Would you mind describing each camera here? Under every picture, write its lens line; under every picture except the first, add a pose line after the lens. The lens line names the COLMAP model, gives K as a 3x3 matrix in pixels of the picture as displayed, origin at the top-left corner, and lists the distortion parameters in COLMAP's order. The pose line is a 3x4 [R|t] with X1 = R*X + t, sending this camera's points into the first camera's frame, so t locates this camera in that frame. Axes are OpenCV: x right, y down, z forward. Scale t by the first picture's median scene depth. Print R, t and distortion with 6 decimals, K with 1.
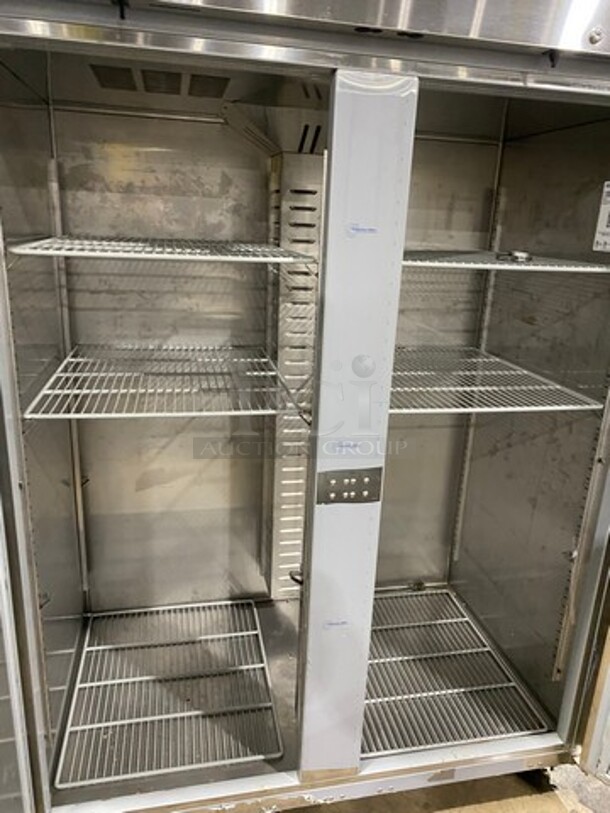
lens RADIAL K [[621.3, 0, 305.0], [0, 621.3, 406.5], [0, 0, 1]] dist [-0.001391, -0.002436]
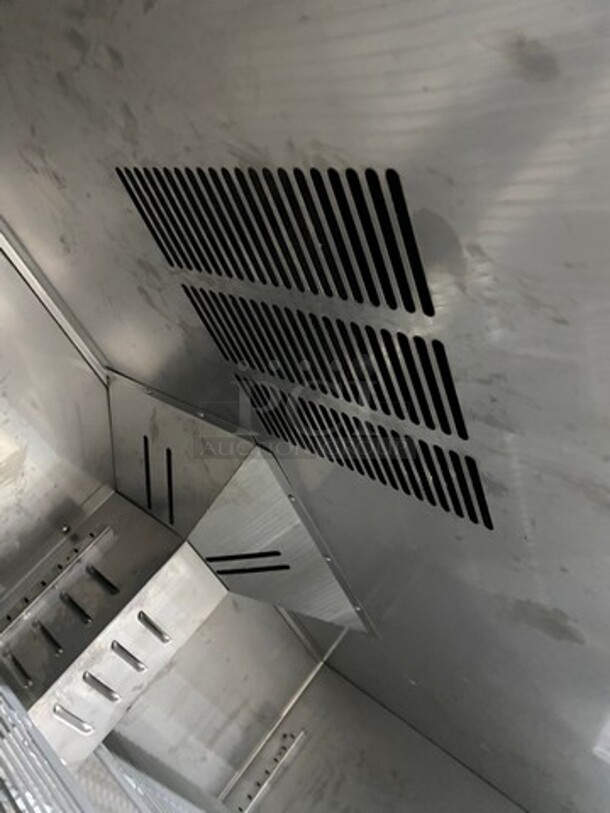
lens RADIAL K [[621.3, 0, 305.0], [0, 621.3, 406.5], [0, 0, 1]] dist [-0.001391, -0.002436]
pose [[0.504467, 0.699738, 0.505846, -0.254703], [-0.395123, 0.708000, -0.585333, -0.211256], [-0.767718, 0.095410, 0.633645, 0.545539]]
